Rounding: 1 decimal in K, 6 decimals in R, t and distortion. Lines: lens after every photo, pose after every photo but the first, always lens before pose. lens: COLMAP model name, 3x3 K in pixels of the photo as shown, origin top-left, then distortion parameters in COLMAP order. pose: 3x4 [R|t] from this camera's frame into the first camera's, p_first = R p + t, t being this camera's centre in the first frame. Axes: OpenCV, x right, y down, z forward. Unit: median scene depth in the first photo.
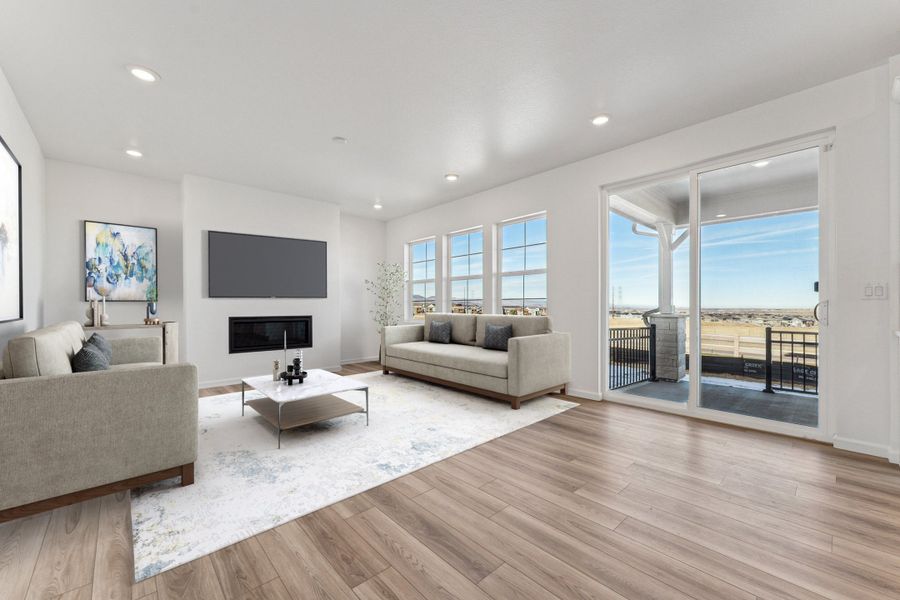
lens RADIAL K [[352.5, 0, 470.5], [0, 352.5, 299.7], [0, 0, 1]] dist [0.000338, 0.000063]
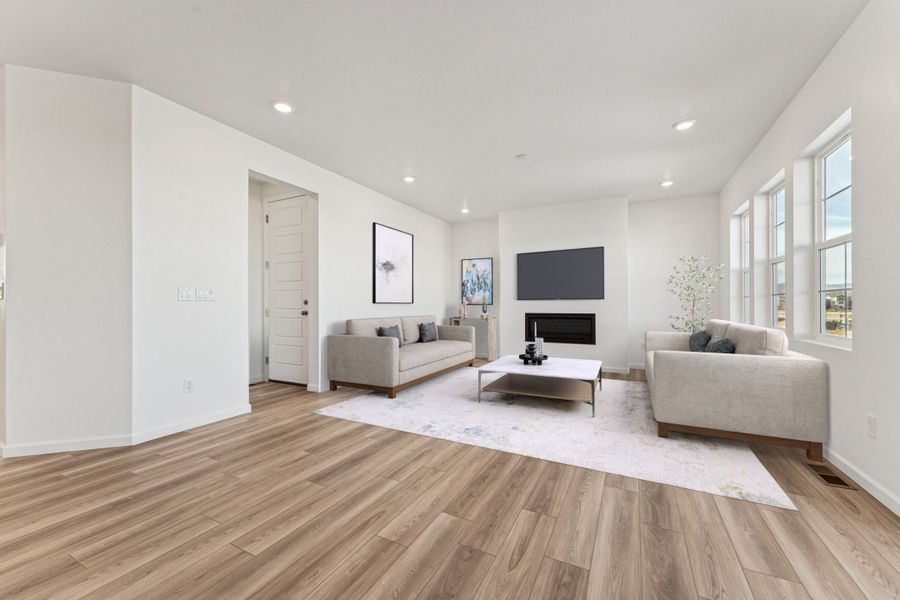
lens RADIAL K [[352.5, 0, 470.5], [0, 352.5, 299.7], [0, 0, 1]] dist [0.000338, 0.000063]
pose [[0.351096, -0.015252, -0.936215, 0.612849], [0.005285, 0.999884, -0.014307, 0.006868], [0.936325, 0.000076, 0.351136, 0.391838]]
